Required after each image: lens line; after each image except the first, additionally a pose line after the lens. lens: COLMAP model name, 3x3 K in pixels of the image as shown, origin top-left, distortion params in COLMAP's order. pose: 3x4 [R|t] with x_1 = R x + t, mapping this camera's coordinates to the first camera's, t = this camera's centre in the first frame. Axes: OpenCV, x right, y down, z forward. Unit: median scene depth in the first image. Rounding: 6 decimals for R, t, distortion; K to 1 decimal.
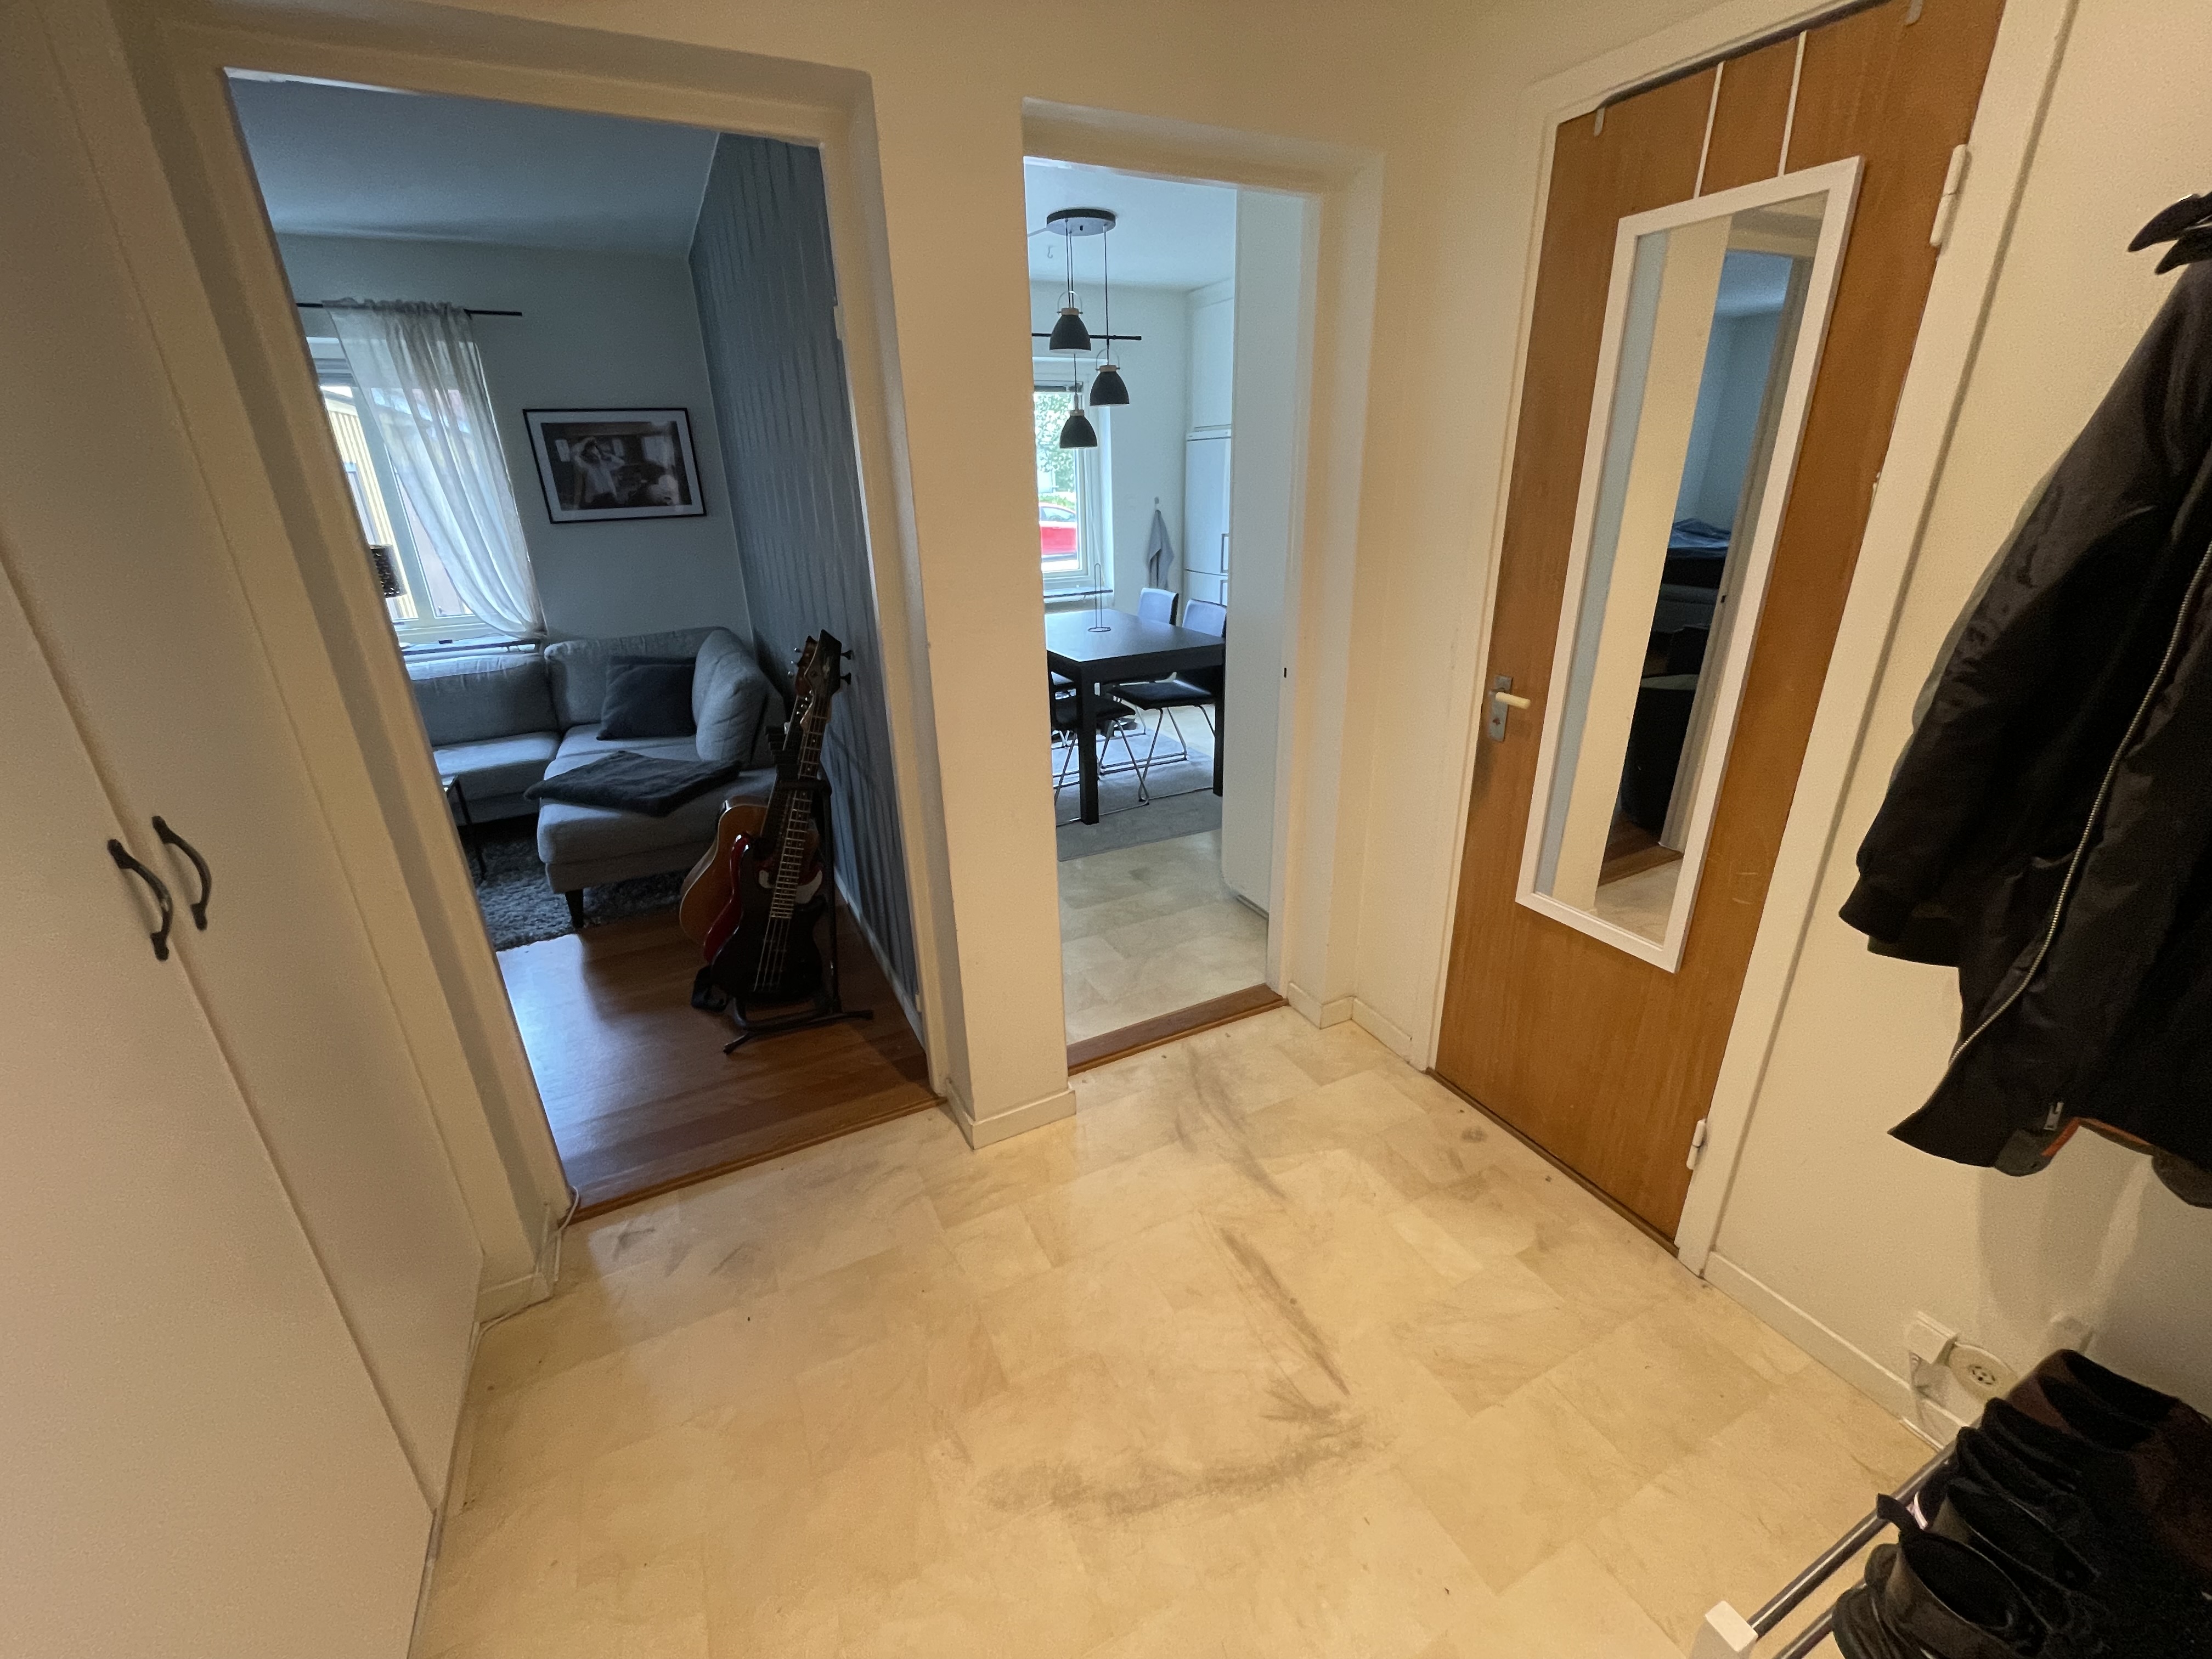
lens RADIAL K [[898.1, 0, 1106.0], [0, 898.1, 829.5], [0, 0, 1]] dist [-0.008118, -0.000193]
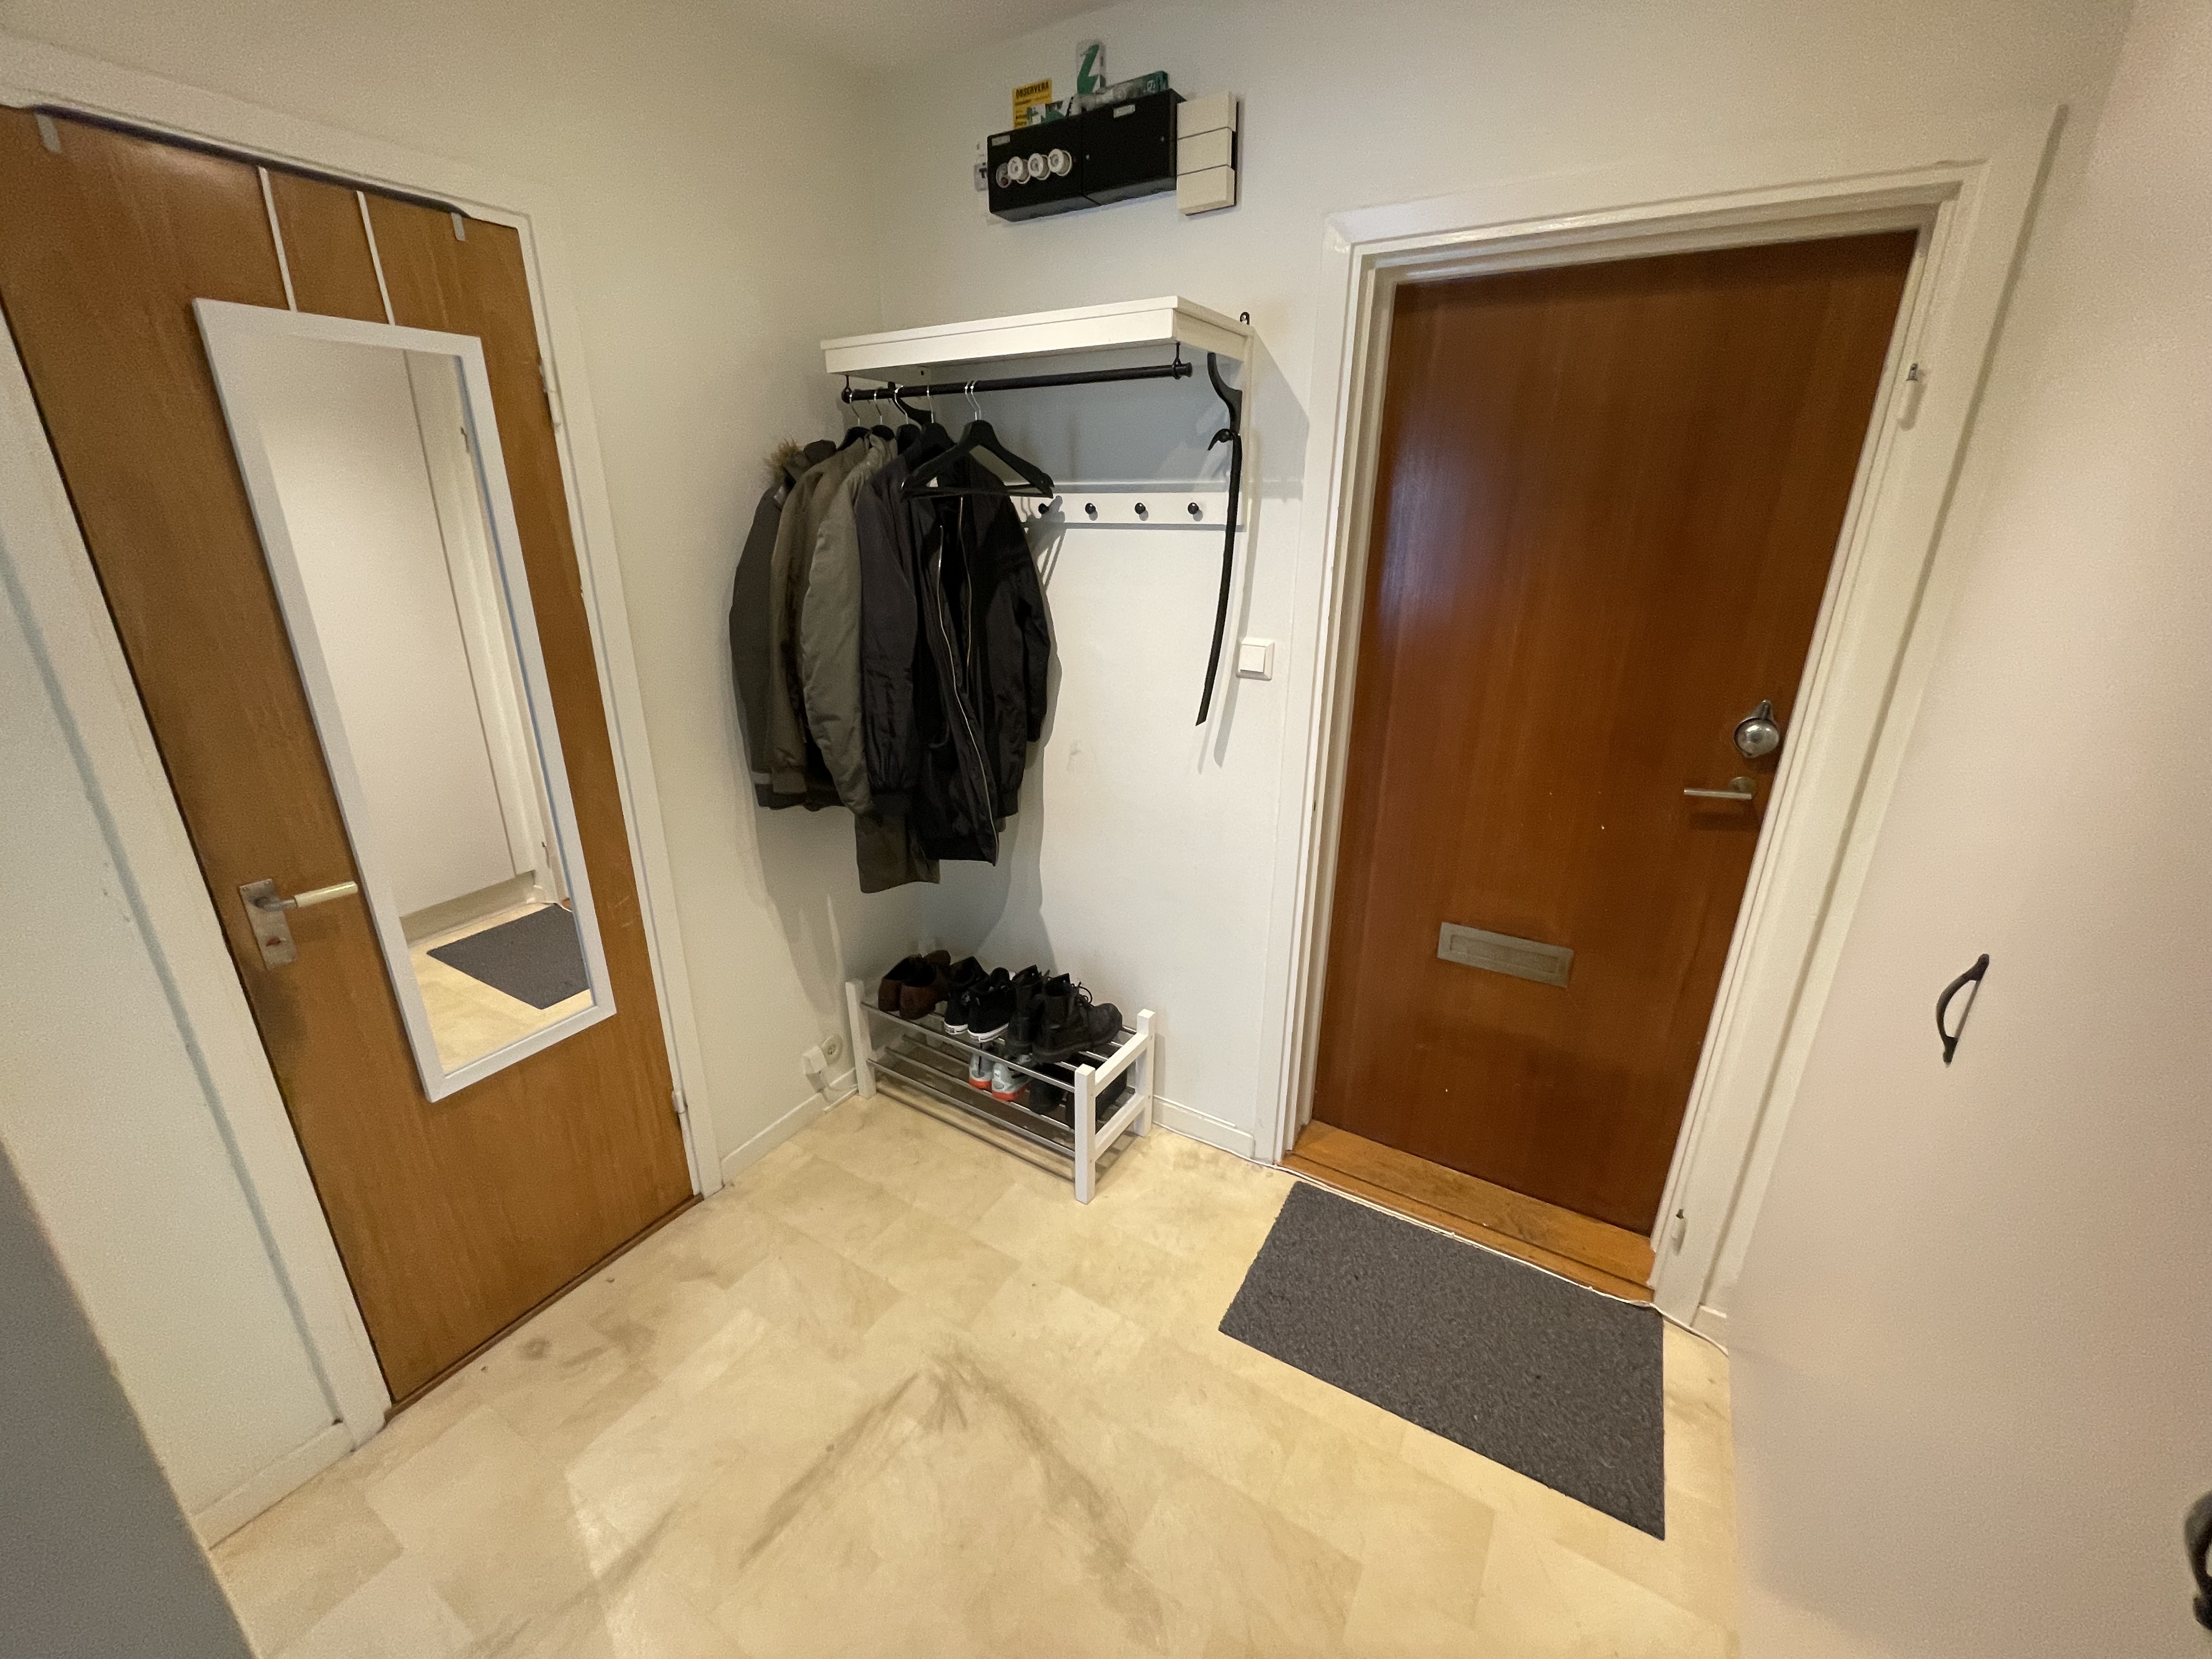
lens RADIAL K [[893.1, 0, 1112.2], [0, 893.1, 827.2], [0, 0, 1]] dist [-0.001883, -0.000280]
pose [[-0.539848, -0.268133, 0.797915, -0.500757], [0.312941, 0.816039, 0.485951, -0.354493], [-0.781430, 0.512040, -0.356627, 0.727135]]
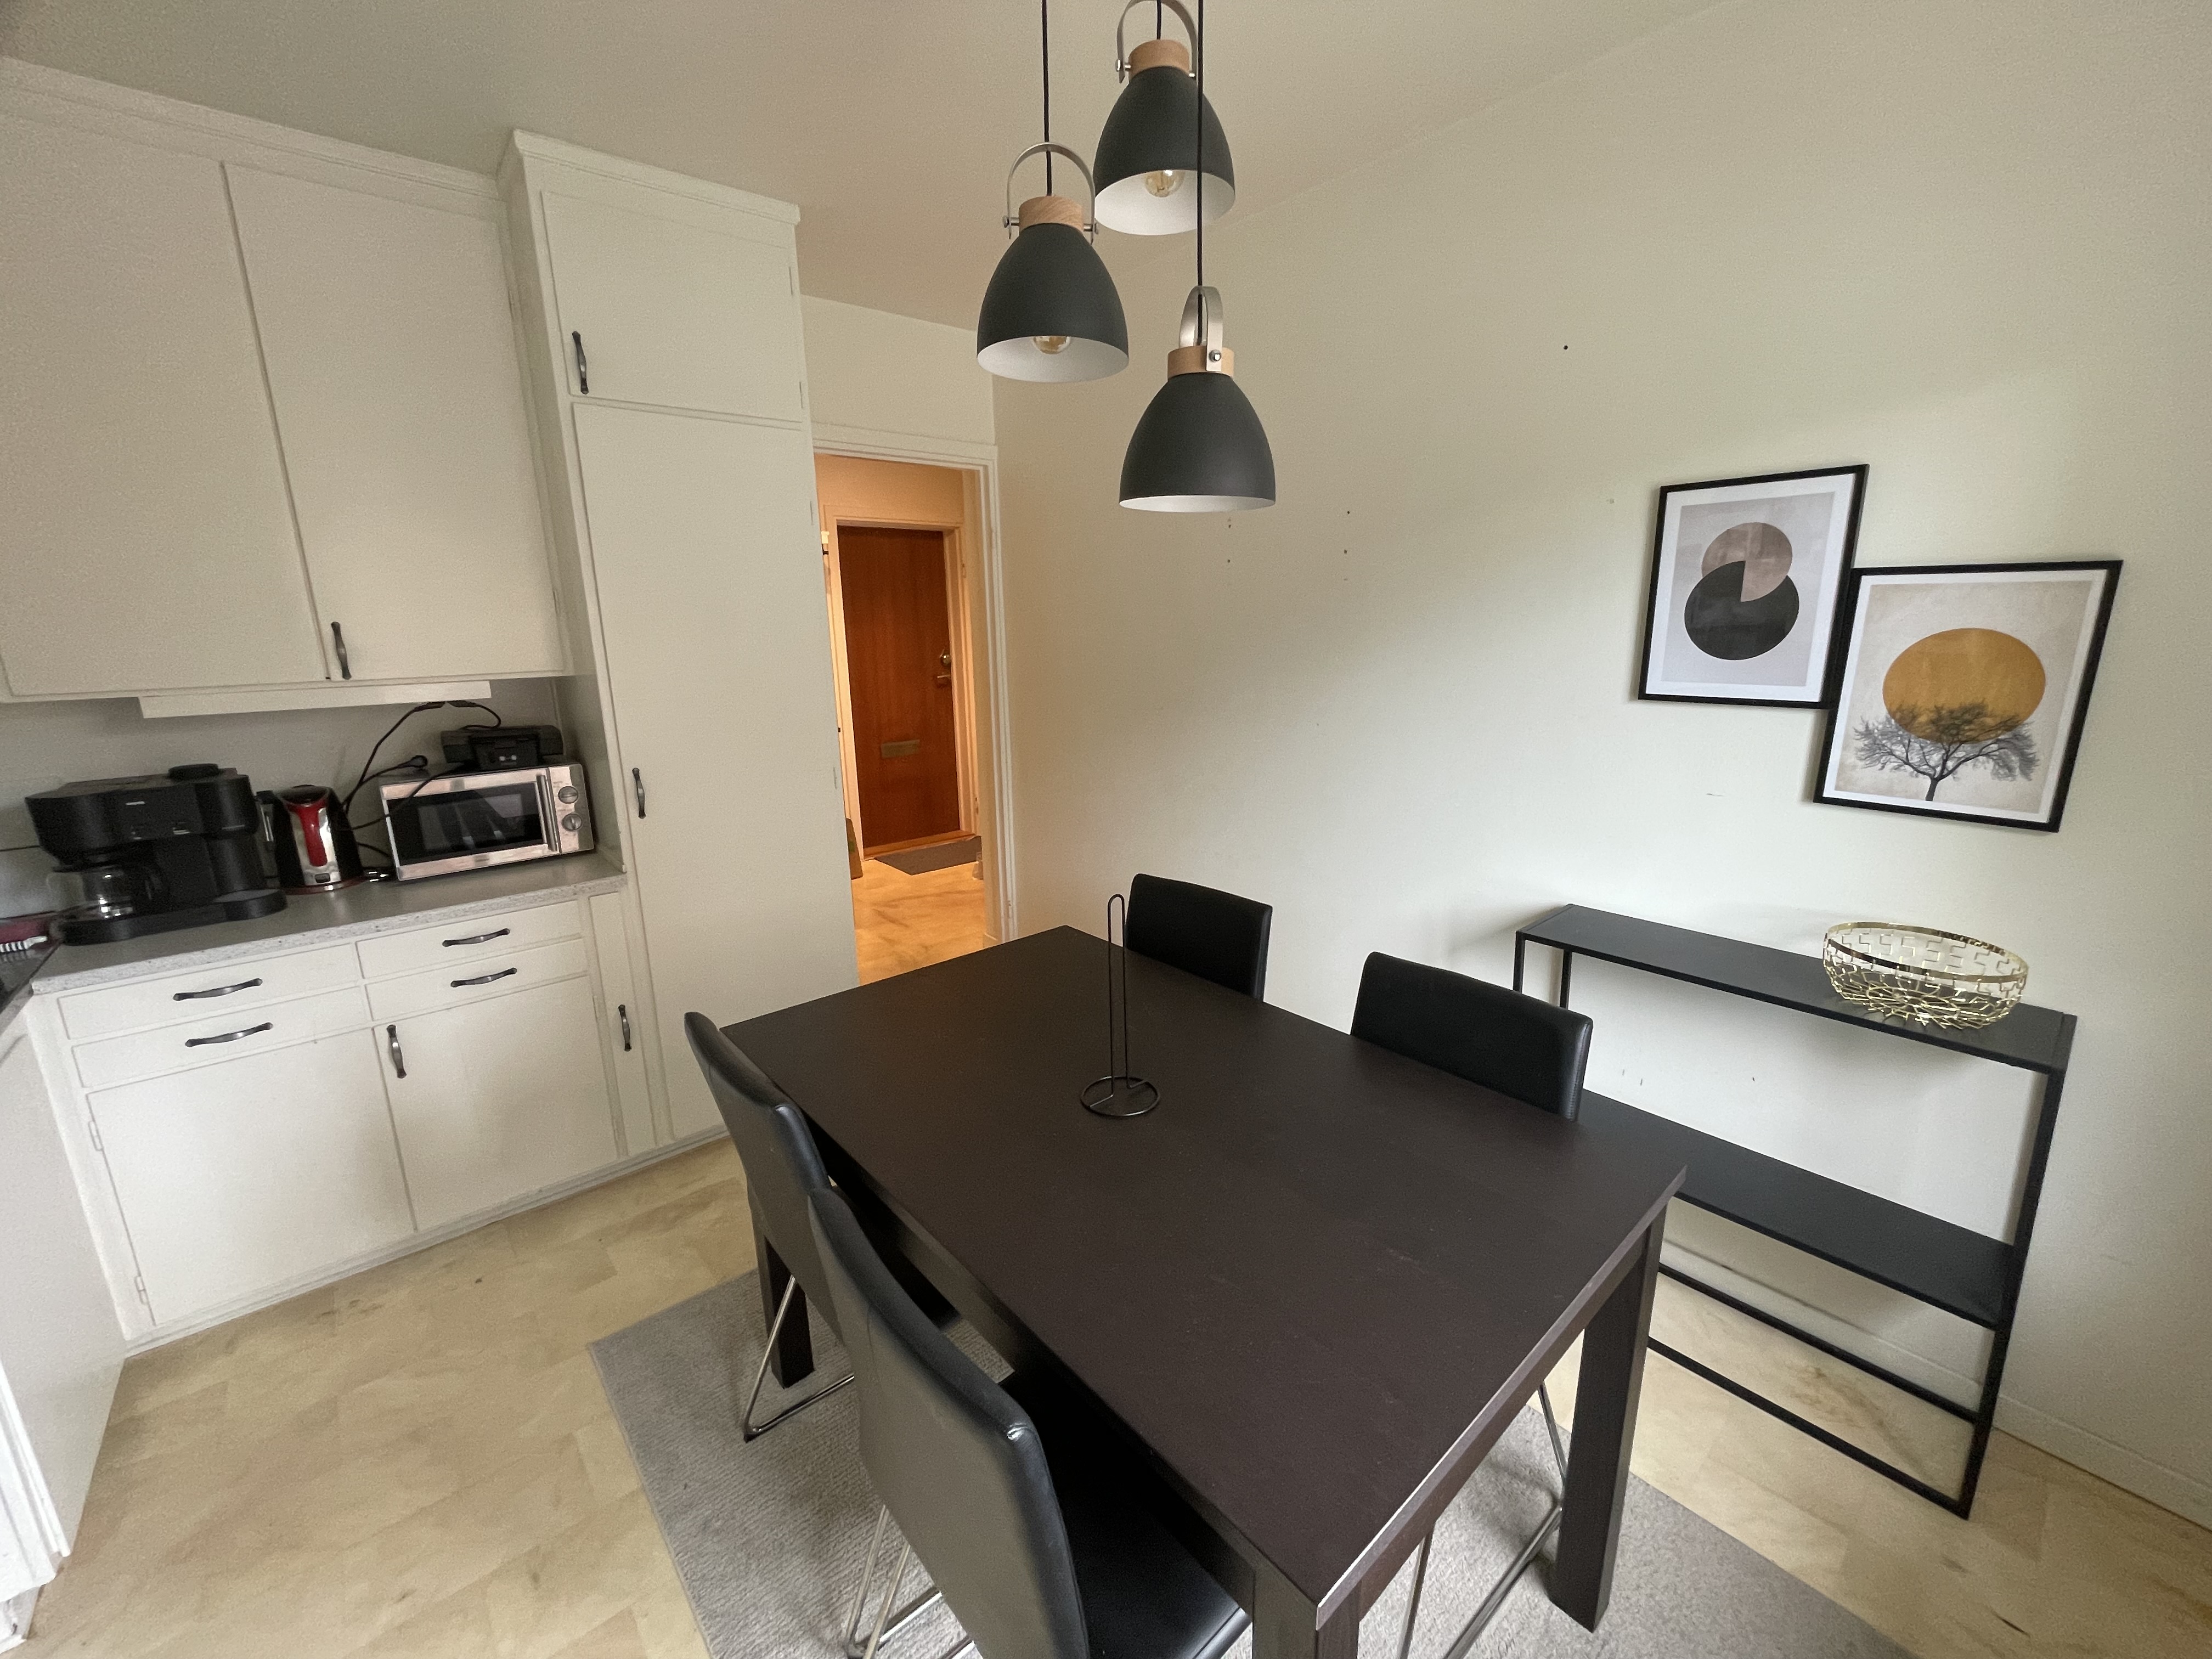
lens RADIAL K [[898.1, 0, 1106.0], [0, 898.1, 829.5], [0, 0, 1]] dist [-0.008118, -0.000193]
pose [[-0.969306, 0.096790, -0.226004, 0.142918], [-0.051199, 0.819626, 0.570606, -1.182155], [0.240468, 0.564663, -0.789513, 2.953140]]
